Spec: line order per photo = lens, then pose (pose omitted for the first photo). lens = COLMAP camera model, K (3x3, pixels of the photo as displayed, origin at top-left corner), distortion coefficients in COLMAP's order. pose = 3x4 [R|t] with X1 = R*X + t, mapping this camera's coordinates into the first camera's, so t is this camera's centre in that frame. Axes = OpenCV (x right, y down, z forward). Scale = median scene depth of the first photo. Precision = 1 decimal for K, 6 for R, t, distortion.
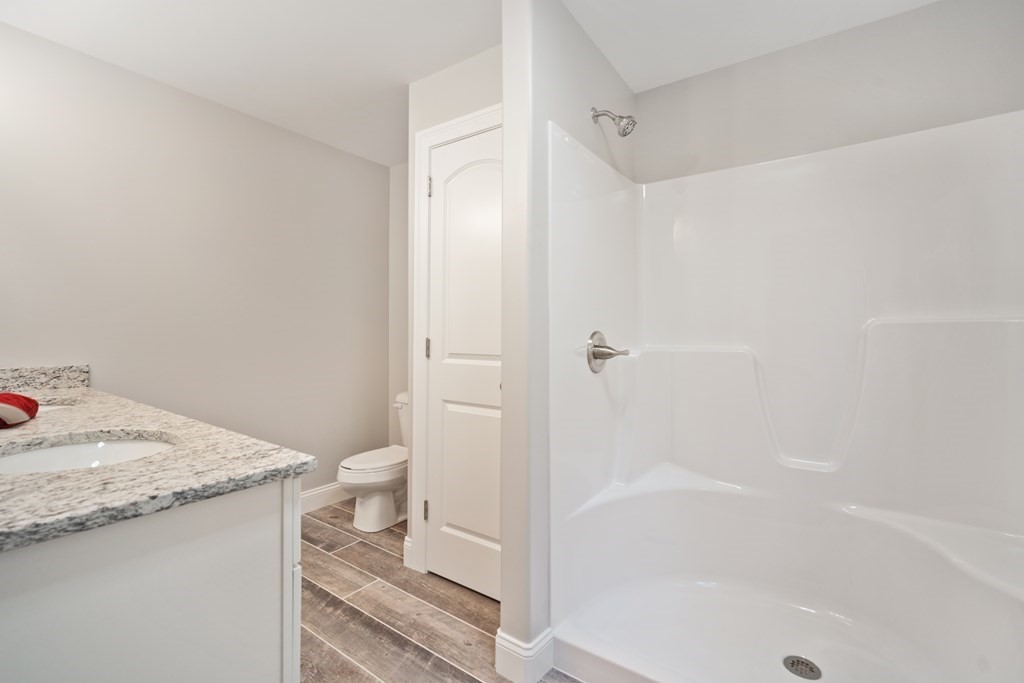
lens RADIAL K [[453.4, 0, 518.4], [0, 453.4, 336.0], [0, 0, 1]] dist [-0.010069, 0.004110]
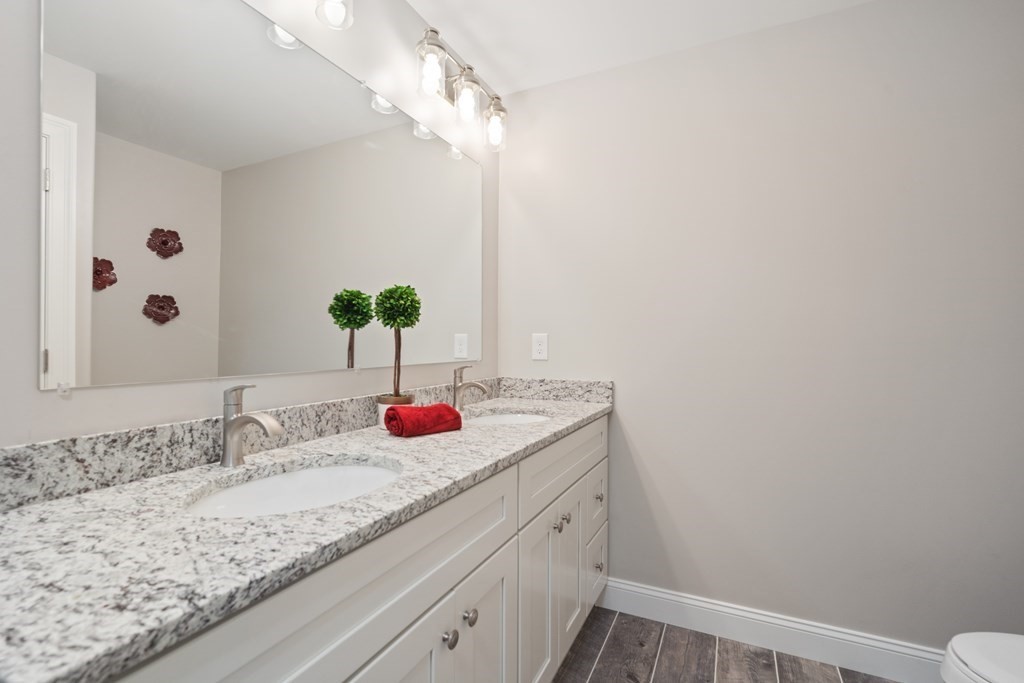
lens RADIAL K [[453.4, 0, 527.2], [0, 453.4, 341.4], [0, 0, 1]] dist [-0.010069, 0.004110]
pose [[0.143350, -0.010649, -0.989615, -0.008924], [-0.009167, 0.999885, -0.012087, -0.009336], [0.989630, 0.010804, 0.143236, 0.713056]]
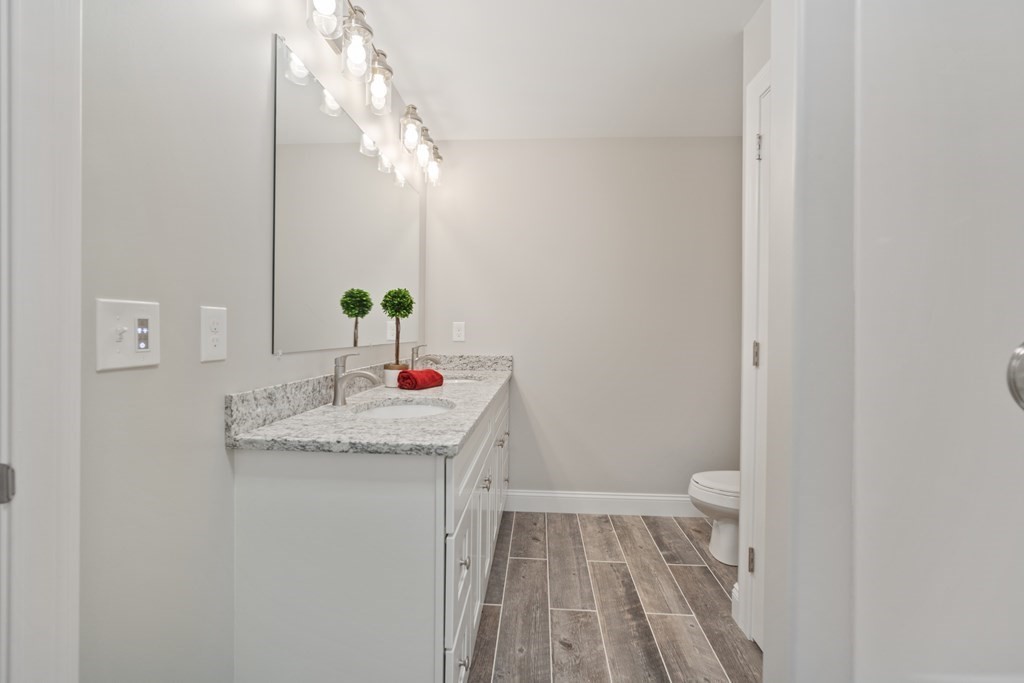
lens RADIAL K [[453.4, 0, 520.6], [0, 453.4, 336.4], [0, 0, 1]] dist [-0.010069, 0.004110]
pose [[0.518875, 0.007403, -0.854818, 0.302074], [-0.013286, 0.999912, 0.000596, 0.001696], [0.854747, 0.011048, 0.518927, 0.292456]]
